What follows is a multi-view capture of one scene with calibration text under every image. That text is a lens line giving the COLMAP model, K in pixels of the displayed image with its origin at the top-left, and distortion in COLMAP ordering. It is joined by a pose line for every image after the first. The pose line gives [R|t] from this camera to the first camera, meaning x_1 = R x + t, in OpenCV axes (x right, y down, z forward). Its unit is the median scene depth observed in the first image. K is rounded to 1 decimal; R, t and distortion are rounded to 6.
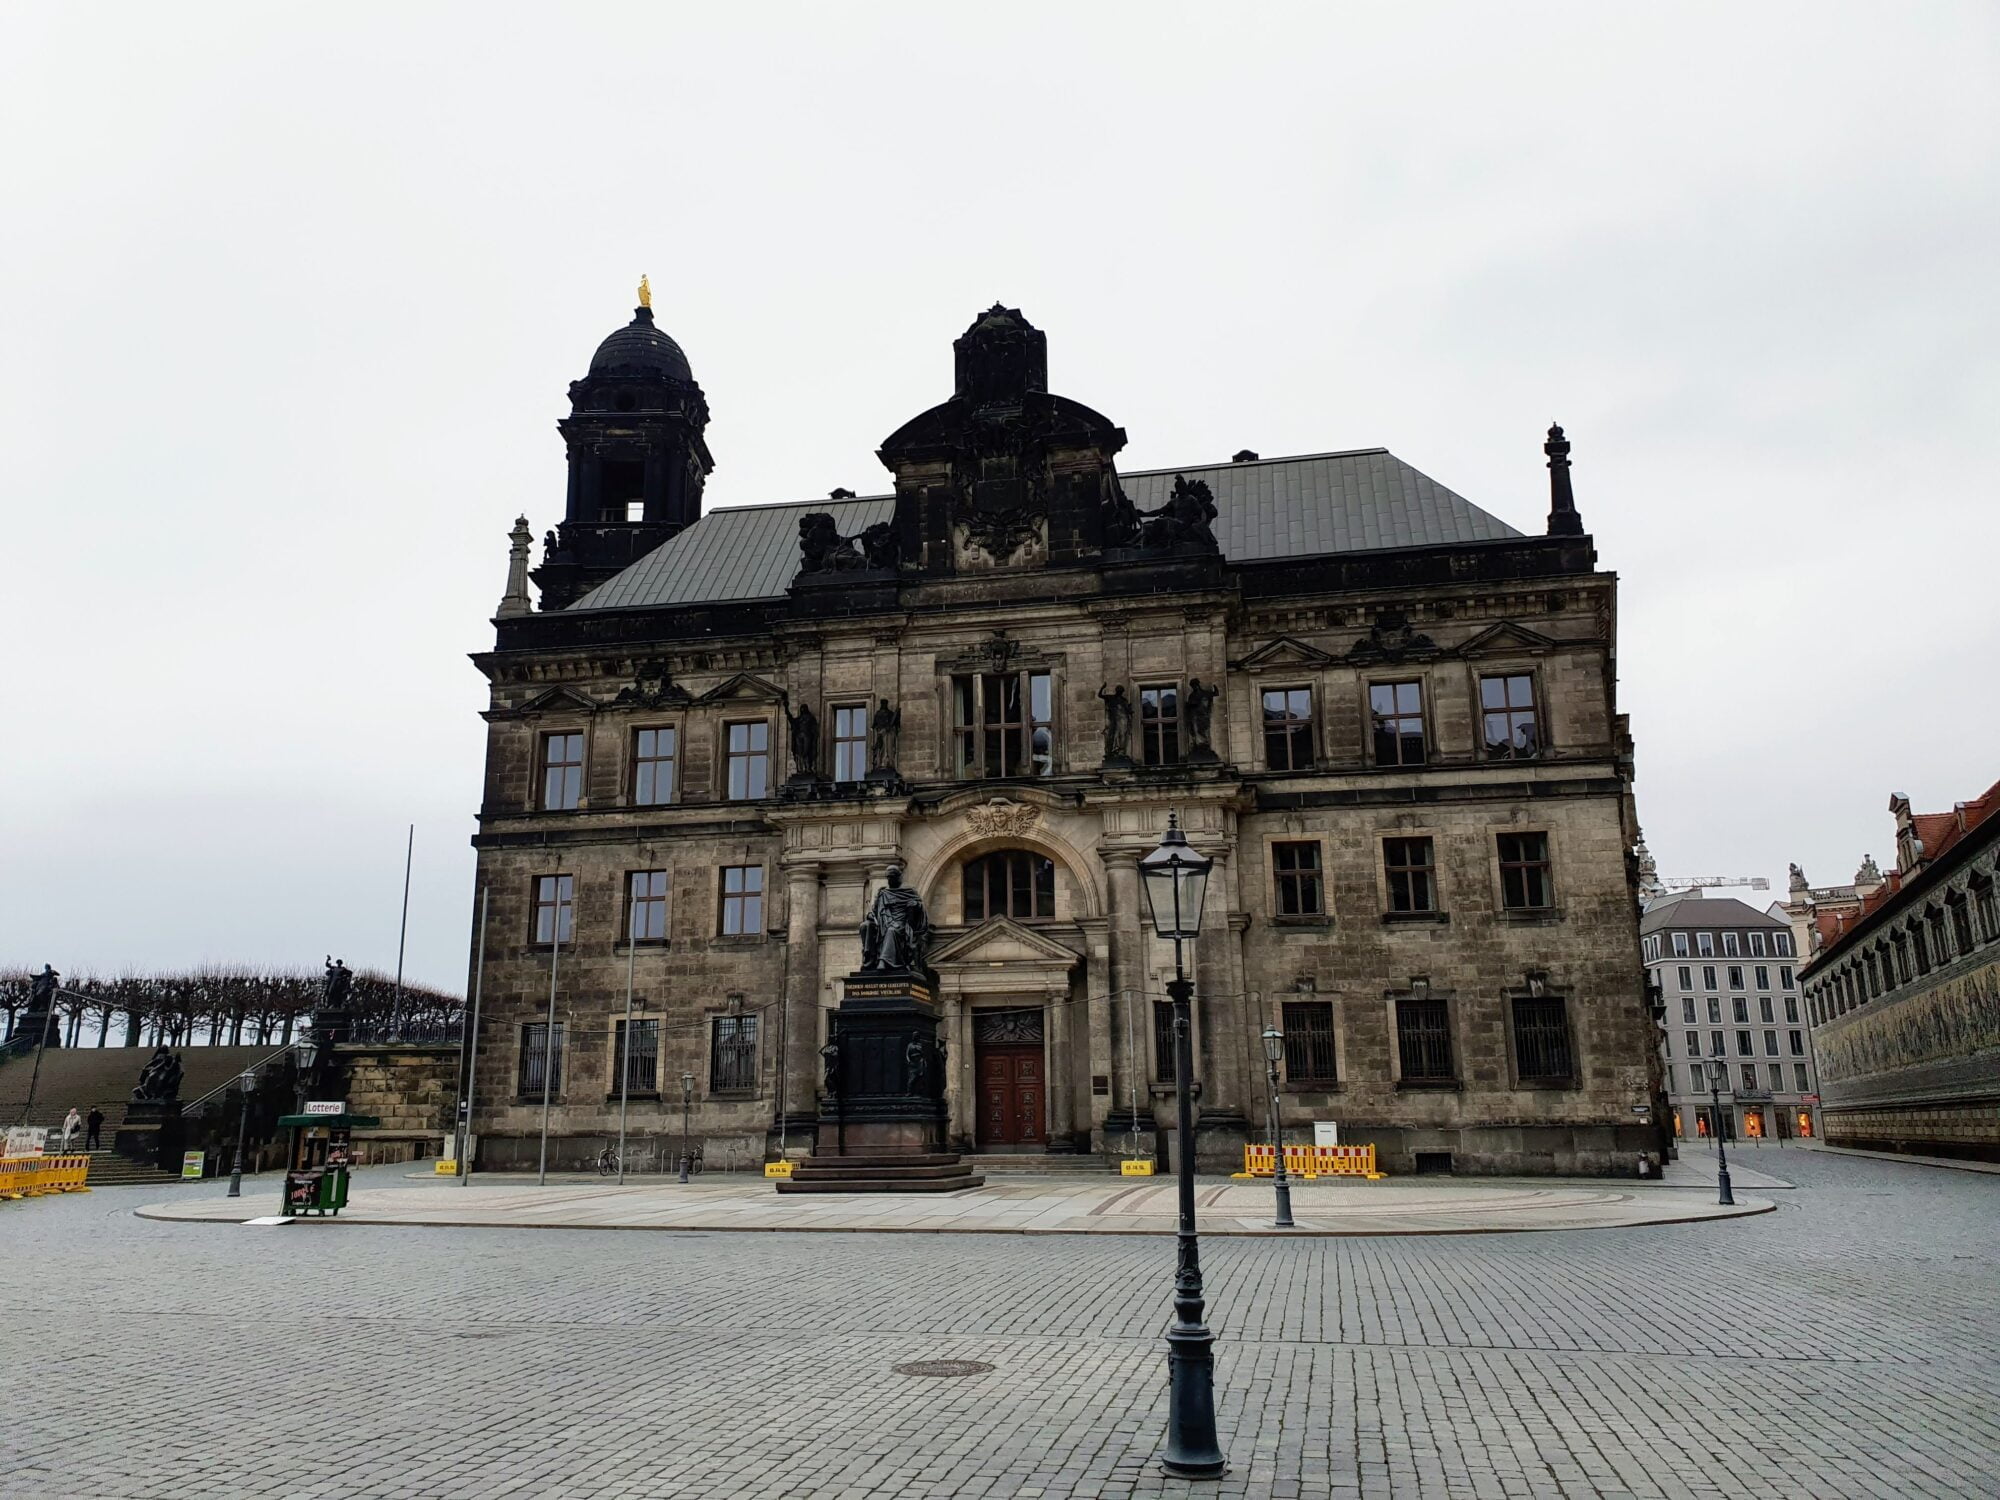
lens RADIAL K [[1541.3, 0, 994.3], [0, 1541.3, 749.5], [0, 0, 1]] dist [0.013075, 0.017898]
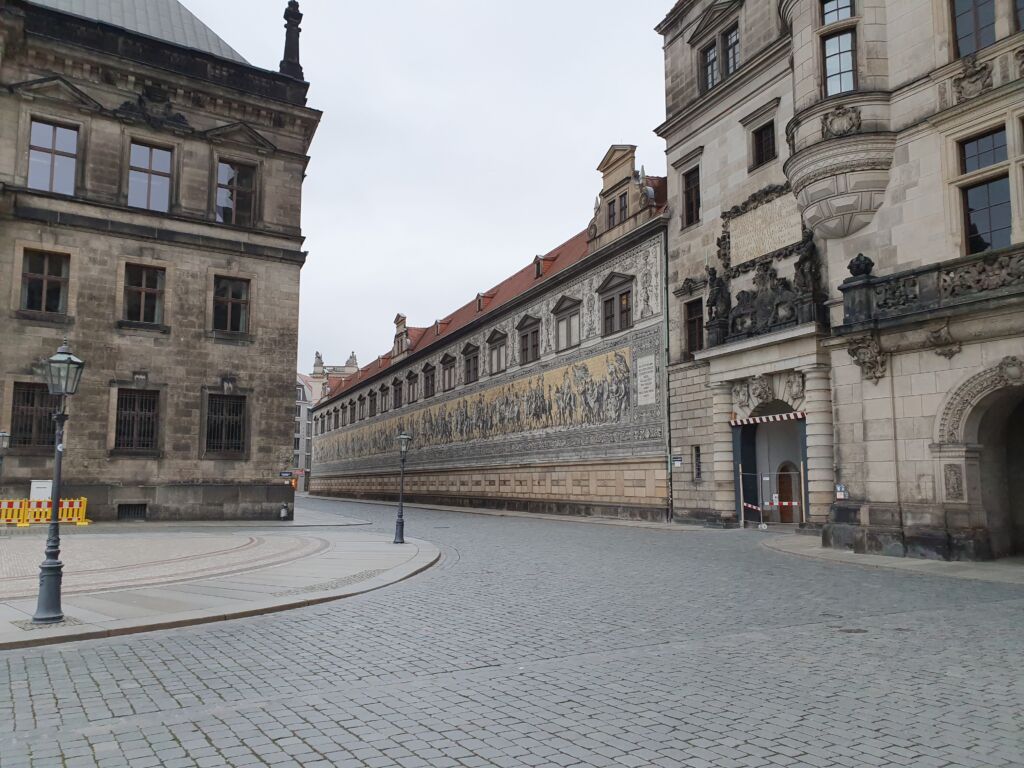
lens RADIAL K [[789.1, 0, 495.8], [0, 789.1, 390.1], [0, 0, 1]] dist [0.013075, 0.017898]
pose [[0.737151, 0.093825, 0.669182, 0.049830], [-0.174793, 0.983084, 0.054709, 0.071963], [-0.652729, -0.157297, 0.741082, 0.300830]]
